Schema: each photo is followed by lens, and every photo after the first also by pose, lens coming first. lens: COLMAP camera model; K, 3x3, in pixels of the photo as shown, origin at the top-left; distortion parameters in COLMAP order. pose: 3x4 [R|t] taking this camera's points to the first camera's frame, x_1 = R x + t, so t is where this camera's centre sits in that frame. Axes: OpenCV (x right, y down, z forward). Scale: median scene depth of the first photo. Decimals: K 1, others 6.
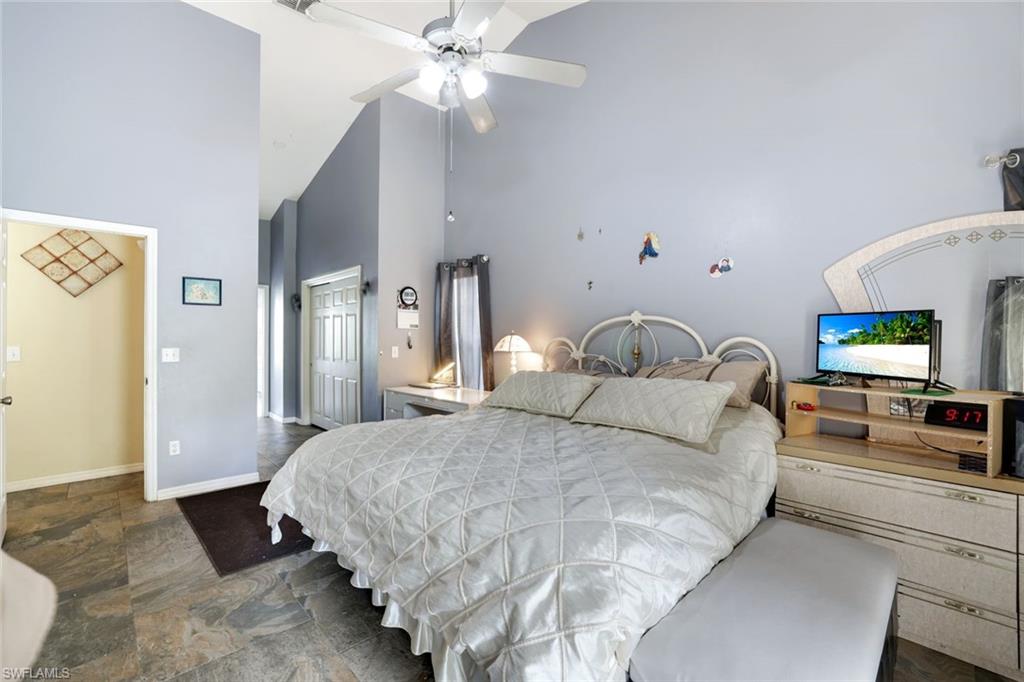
lens RADIAL K [[442.6, 0, 504.9], [0, 442.6, 333.9], [0, 0, 1]] dist [-0.045633, 0.017460]
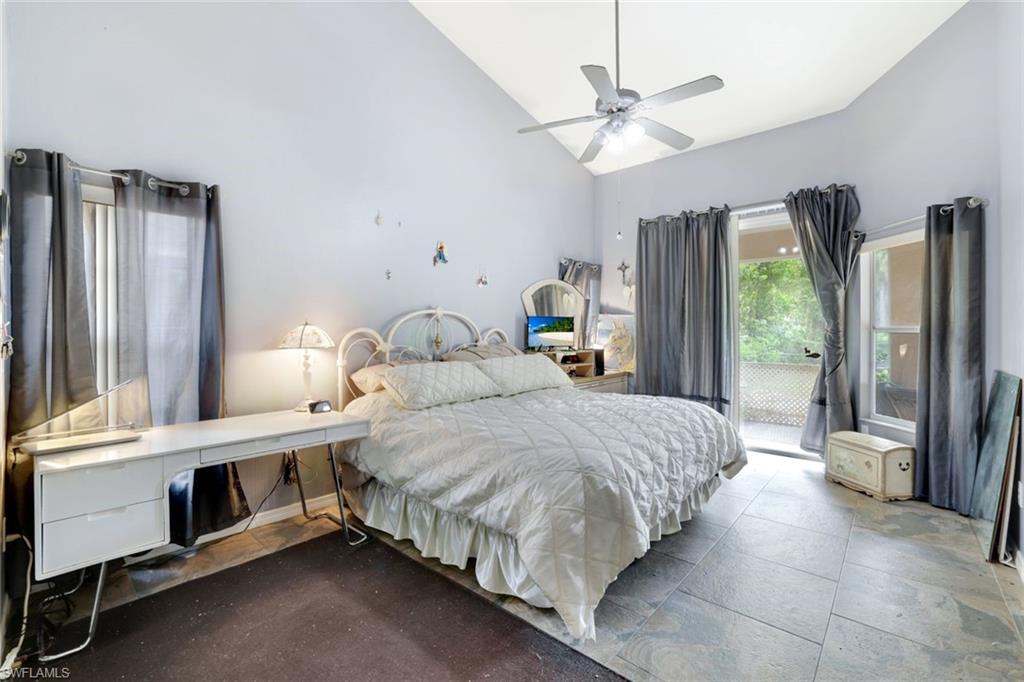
lens RADIAL K [[442.6, 0, 504.9], [0, 442.6, 333.9], [0, 0, 1]] dist [-0.045633, 0.017460]
pose [[-0.050388, -0.011588, 0.998662, -0.893916], [-0.008229, 0.999904, 0.011188, 0.007454], [-0.998696, -0.007654, -0.050479, 0.888635]]
